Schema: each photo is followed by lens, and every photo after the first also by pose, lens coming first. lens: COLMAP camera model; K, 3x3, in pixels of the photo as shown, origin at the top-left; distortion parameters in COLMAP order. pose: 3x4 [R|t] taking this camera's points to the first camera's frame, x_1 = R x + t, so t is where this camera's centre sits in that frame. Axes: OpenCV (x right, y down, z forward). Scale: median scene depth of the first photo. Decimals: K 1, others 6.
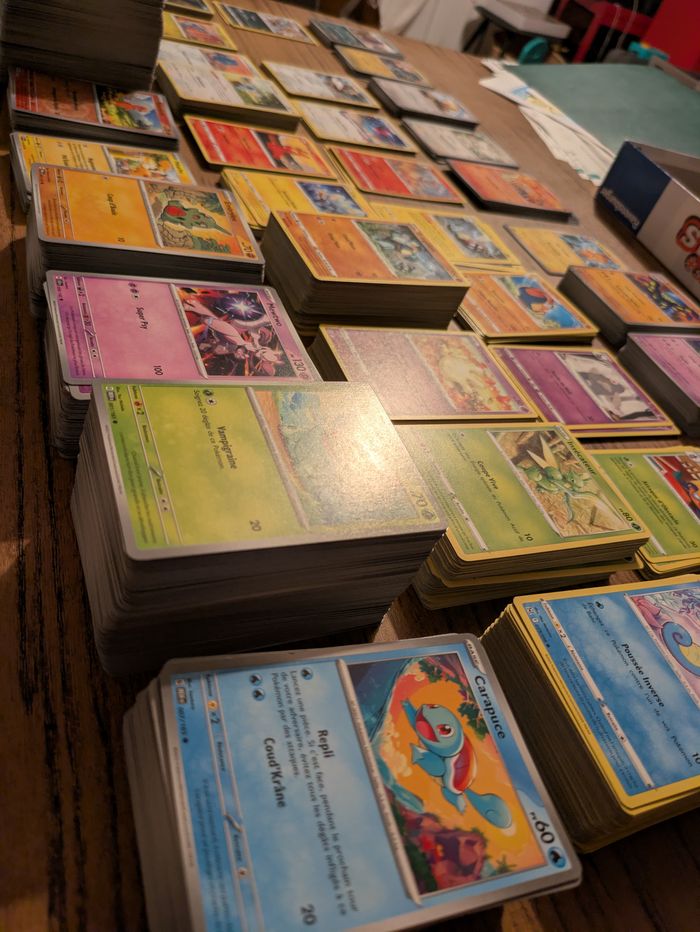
lens RADIAL K [[708.5, 0, 350.0], [0, 708.5, 466.0], [0, 0, 1]] dist [0.038249, -0.097222]
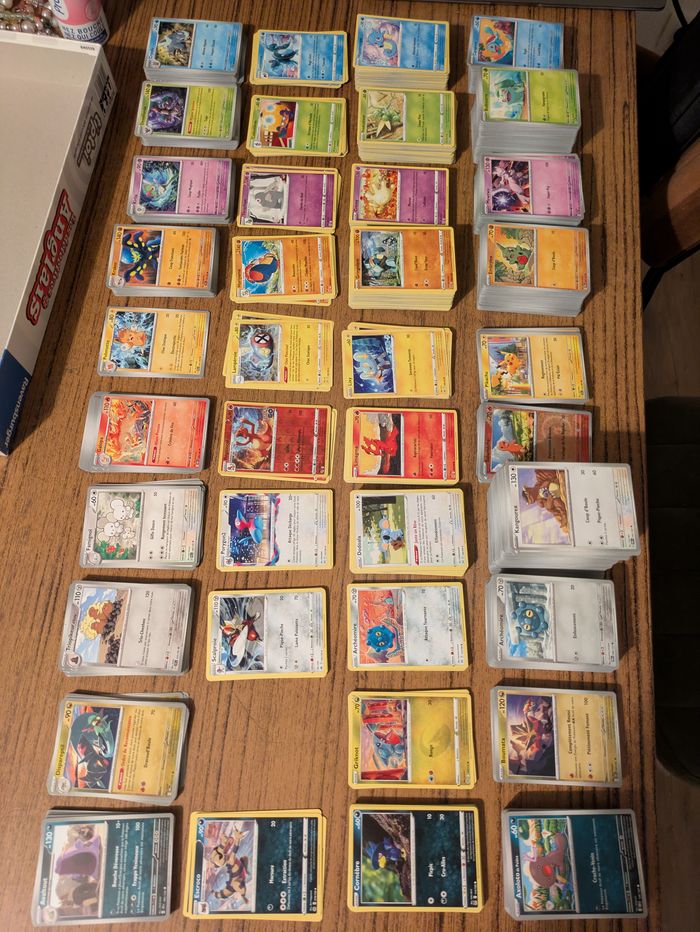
lens RADIAL K [[682.5, 0, 350.0], [0, 682.5, 466.0], [0, 0, 1]] dist [0.050198, -0.064603]
pose [[-0.865787, -0.466810, -0.180282, 0.270990], [0.070541, -0.470520, 0.879565, -2.640656], [-0.495416, 0.748799, 0.440299, 0.949596]]
